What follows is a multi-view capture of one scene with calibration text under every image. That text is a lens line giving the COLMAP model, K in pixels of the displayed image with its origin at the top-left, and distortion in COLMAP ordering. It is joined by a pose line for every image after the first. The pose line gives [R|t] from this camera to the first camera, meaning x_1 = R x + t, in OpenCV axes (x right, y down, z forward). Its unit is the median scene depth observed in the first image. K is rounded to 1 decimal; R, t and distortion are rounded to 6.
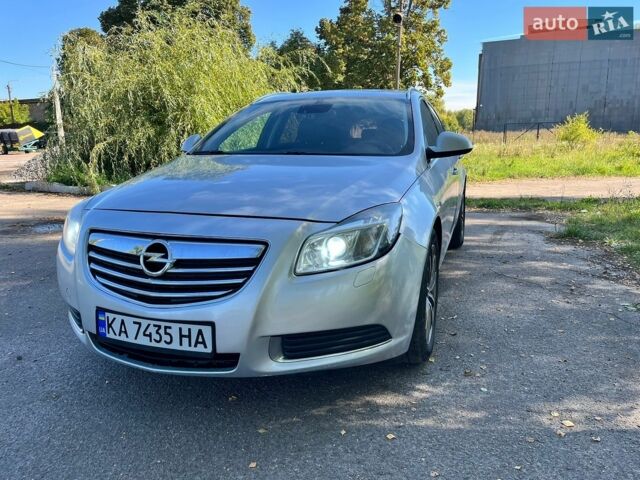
lens RADIAL K [[481.3, 0, 319.2], [0, 481.3, 242.4], [0, 0, 1]] dist [-0.002102, -0.006292]
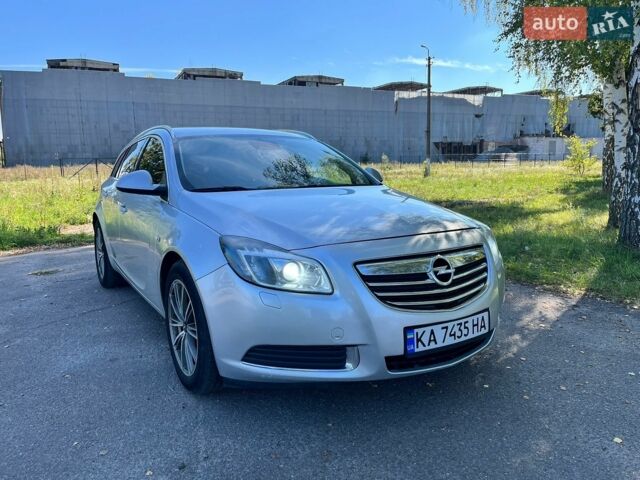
lens RADIAL K [[481.3, 0, 318.8], [0, 481.3, 239.9], [0, 0, 1]] dist [-0.002102, -0.006292]
pose [[0.631649, -0.109646, 0.767462, -1.410824], [0.166732, 0.985995, 0.003640, -0.096656], [-0.757113, 0.125661, 0.641085, 0.439023]]
